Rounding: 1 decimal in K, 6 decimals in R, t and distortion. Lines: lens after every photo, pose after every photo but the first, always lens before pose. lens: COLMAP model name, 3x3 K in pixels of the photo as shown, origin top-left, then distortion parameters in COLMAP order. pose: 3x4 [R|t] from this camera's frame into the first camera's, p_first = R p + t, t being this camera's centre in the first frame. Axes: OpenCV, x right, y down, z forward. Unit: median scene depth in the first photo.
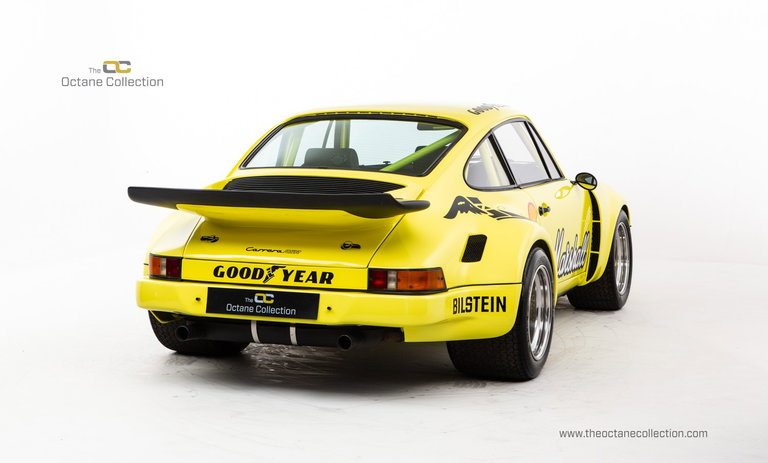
lens RADIAL K [[1504.9, 0, 380.4], [0, 1504.9, 227.6], [0, 0, 1]] dist [0.342122, 0.000000]
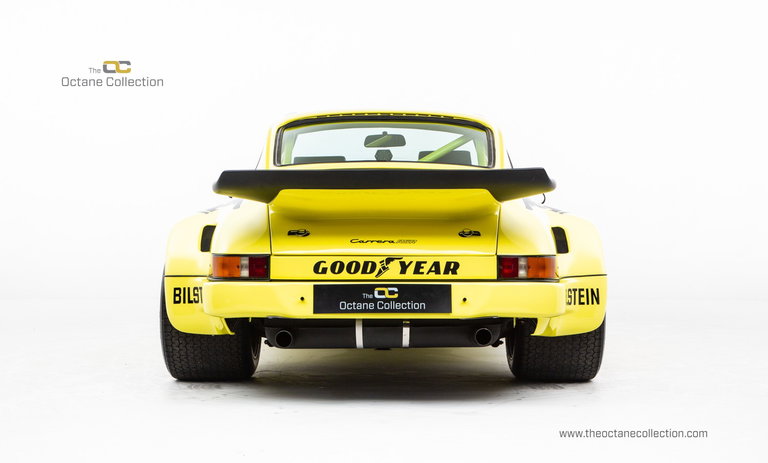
lens RADIAL K [[1337.6, 0, 384.7], [0, 1337.6, 233.4], [0, 0, 1]] dist [0.391491, 0.000000]
pose [[0.933476, -0.015075, 0.358322, -0.355804], [0.041283, 0.996991, -0.065604, 0.062758], [-0.356255, 0.076033, 0.931290, 0.254031]]
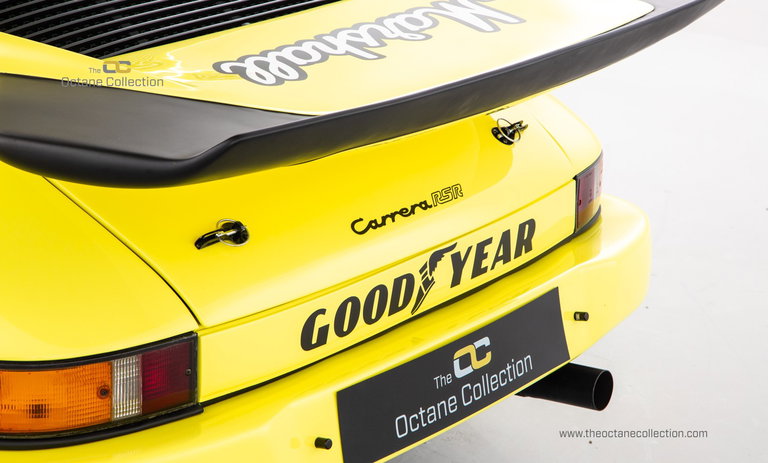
lens RADIAL K [[2262.1, 0, 380.0], [0, 2262.1, 228.7], [0, 0, 1]] dist [1.115005, 0.000000]
pose [[0.265800, -0.310720, 0.912581, -0.511319], [0.049363, 0.949778, 0.309007, -0.129267], [-0.962764, -0.037086, 0.267789, 0.874520]]
